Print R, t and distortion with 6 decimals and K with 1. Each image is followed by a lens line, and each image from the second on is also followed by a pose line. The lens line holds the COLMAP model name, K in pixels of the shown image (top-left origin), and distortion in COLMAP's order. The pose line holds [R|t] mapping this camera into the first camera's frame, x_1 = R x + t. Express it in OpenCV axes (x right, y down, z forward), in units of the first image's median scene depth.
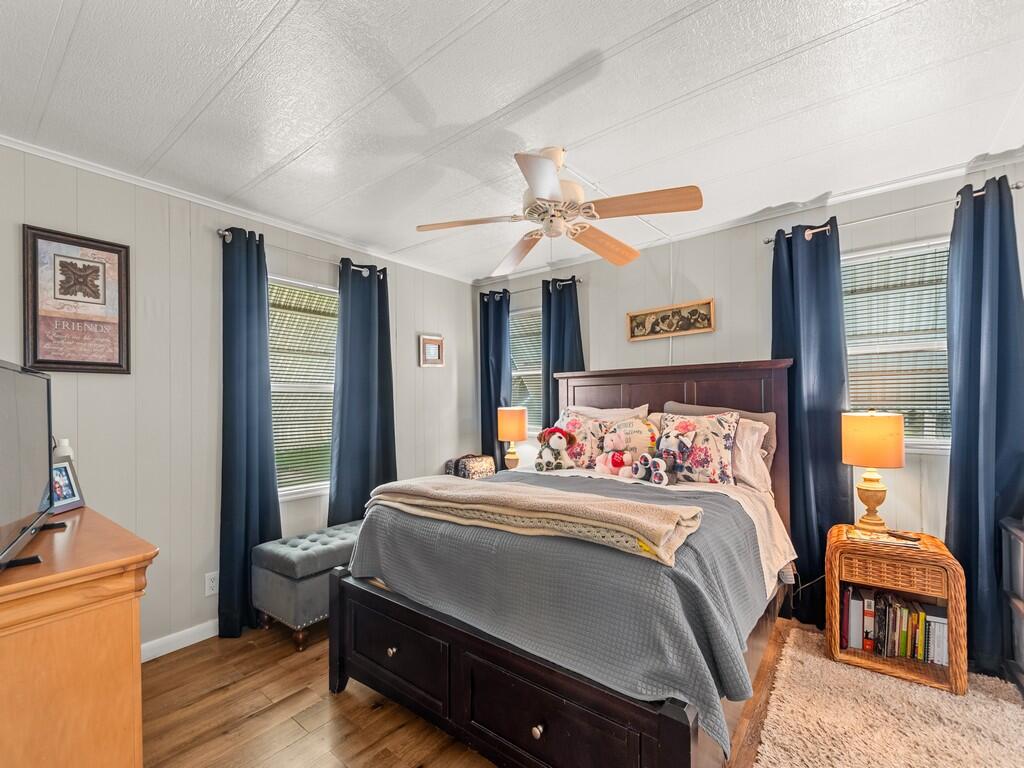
lens RADIAL K [[451.7, 0, 496.1], [0, 451.7, 401.9], [0, 0, 1]] dist [0.006812, -0.001945]
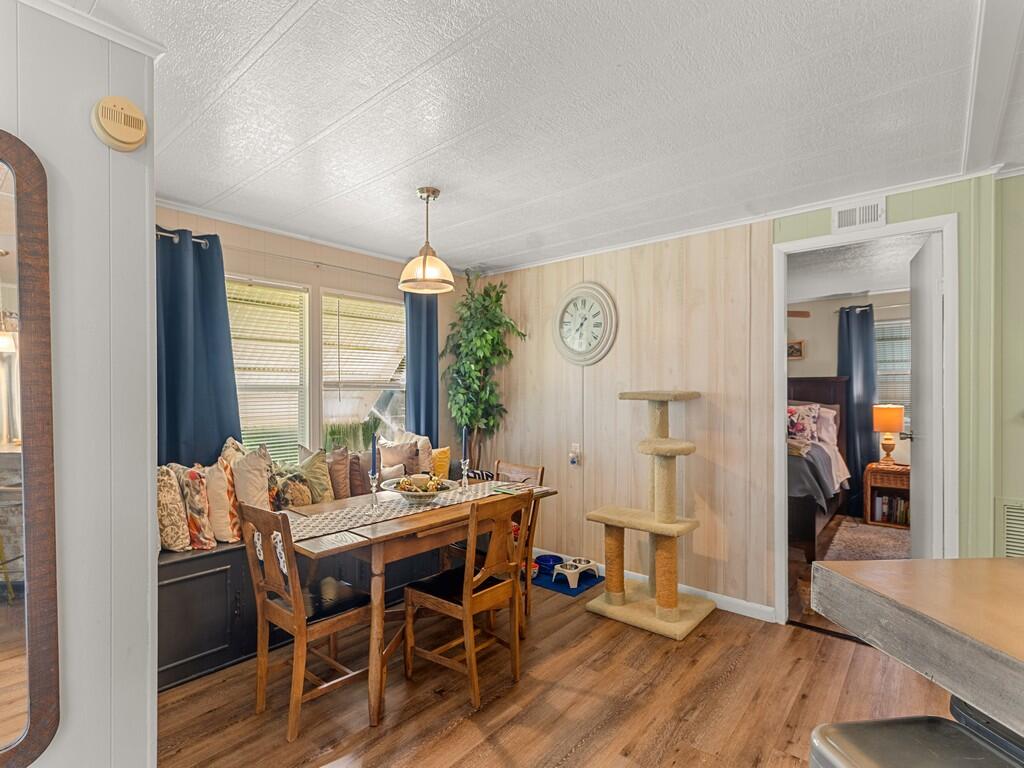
lens RADIAL K [[511.1, 0, 506.4], [0, 511.1, 392.4], [0, 0, 1]] dist [0.012242, 0.000595]
pose [[0.999943, 0.007858, -0.007296, -0.864015], [-0.007836, 0.999965, 0.003065, -0.027926], [0.007320, -0.003008, 0.999969, -1.317912]]
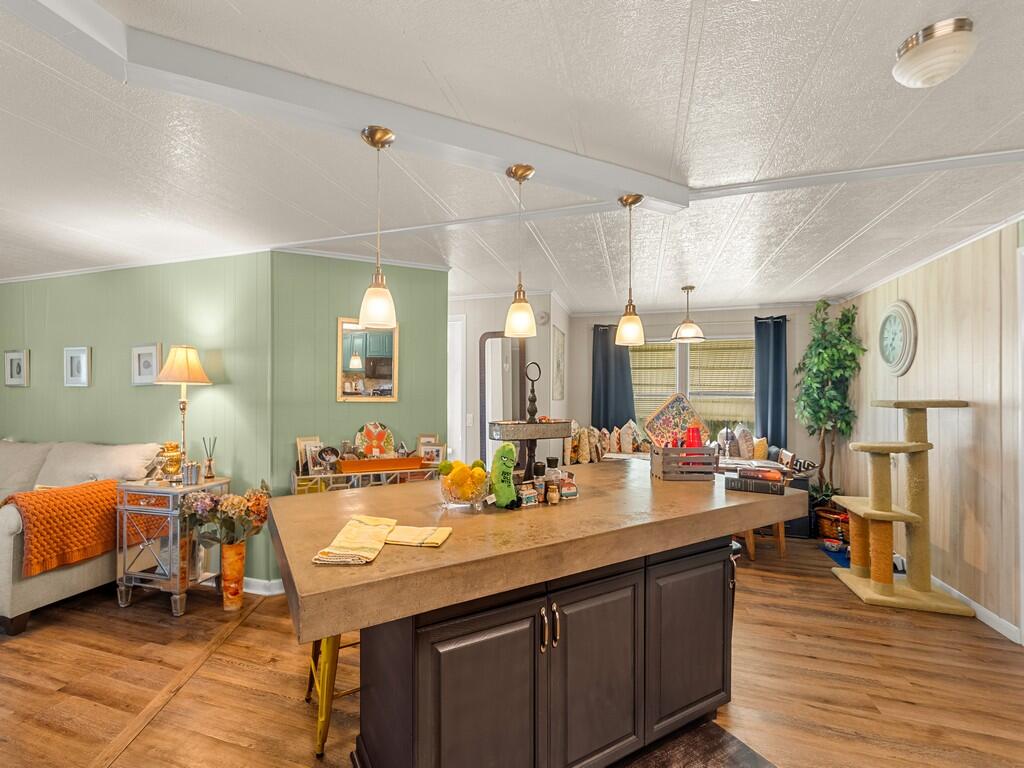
lens RADIAL K [[451.7, 0, 501.8], [0, 451.7, 390.6], [0, 0, 1]] dist [0.006812, -0.001945]
pose [[0.409098, 0.001849, -0.912489, 0.380014], [-0.014752, 0.999881, -0.004588, -0.033882], [0.912371, 0.015338, 0.409077, -1.627945]]
